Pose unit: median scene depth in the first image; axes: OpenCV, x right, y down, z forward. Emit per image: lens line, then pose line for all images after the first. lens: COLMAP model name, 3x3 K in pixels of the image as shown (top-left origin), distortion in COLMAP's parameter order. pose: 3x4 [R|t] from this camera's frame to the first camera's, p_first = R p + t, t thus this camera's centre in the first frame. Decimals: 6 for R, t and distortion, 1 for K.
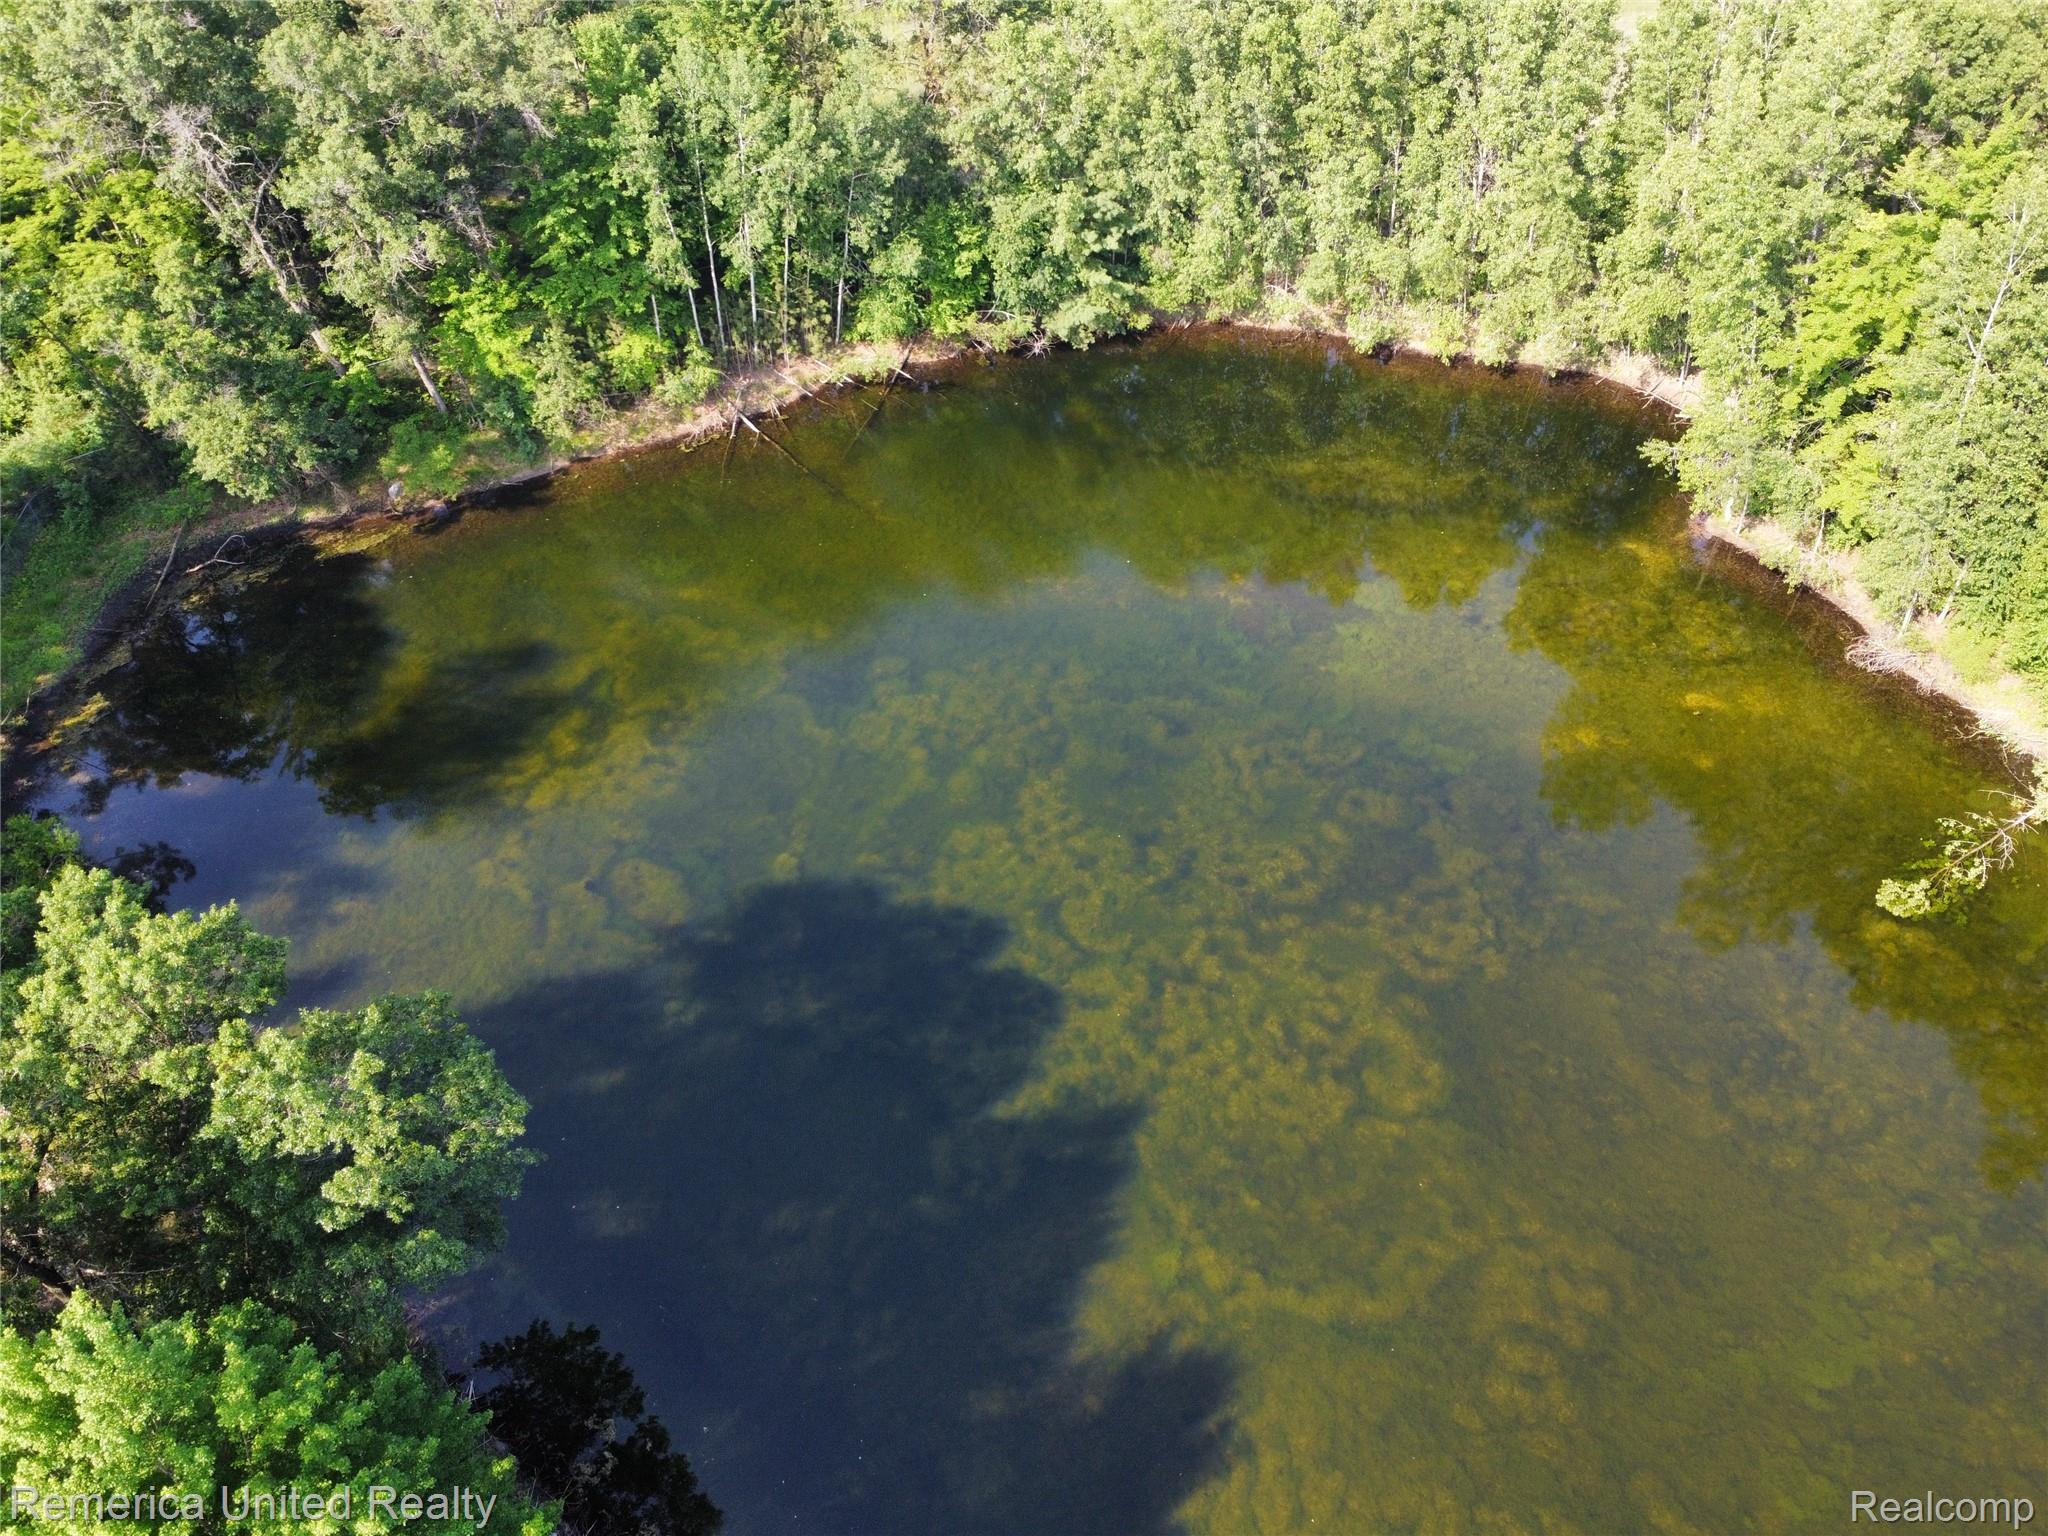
lens RADIAL K [[1544.0, 0, 1032.0], [0, 1544.0, 760.5], [0, 0, 1]] dist [-0.006535, 0.001854]
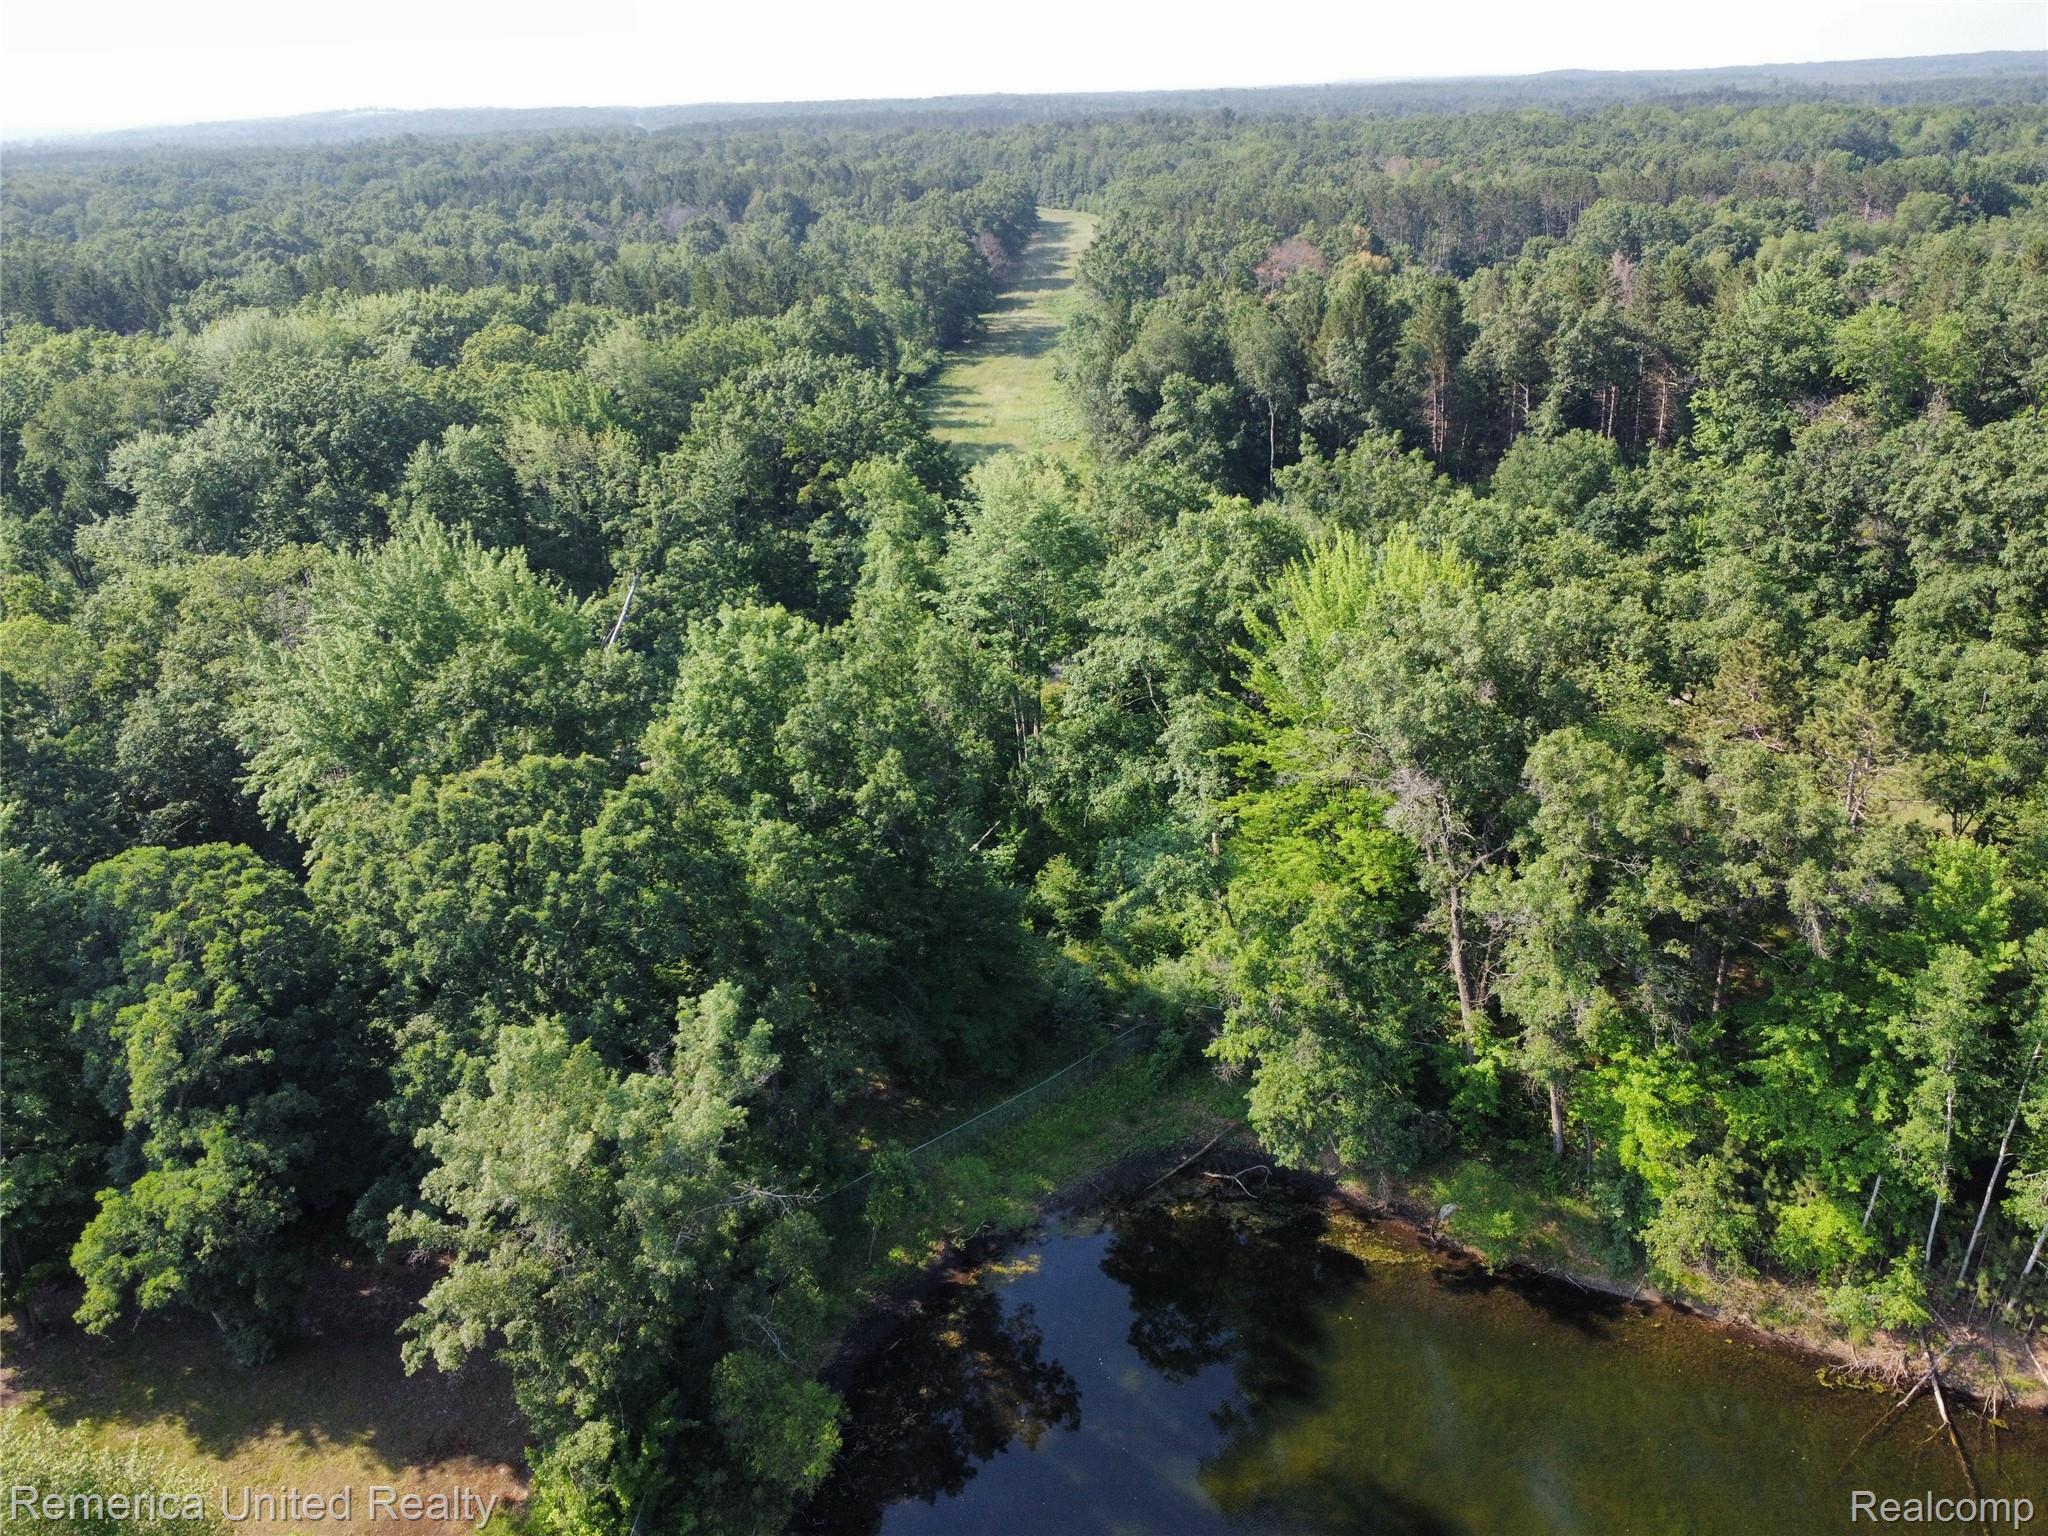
lens RADIAL K [[1544.0, 0, 1023.5], [0, 1544.0, 758.1], [0, 0, 1]] dist [-0.006535, 0.001854]
pose [[0.595337, 0.330225, -0.732479, -0.024428], [-0.549159, 0.832703, -0.070930, -0.200118], [0.586514, 0.444475, 0.677085, 0.205392]]
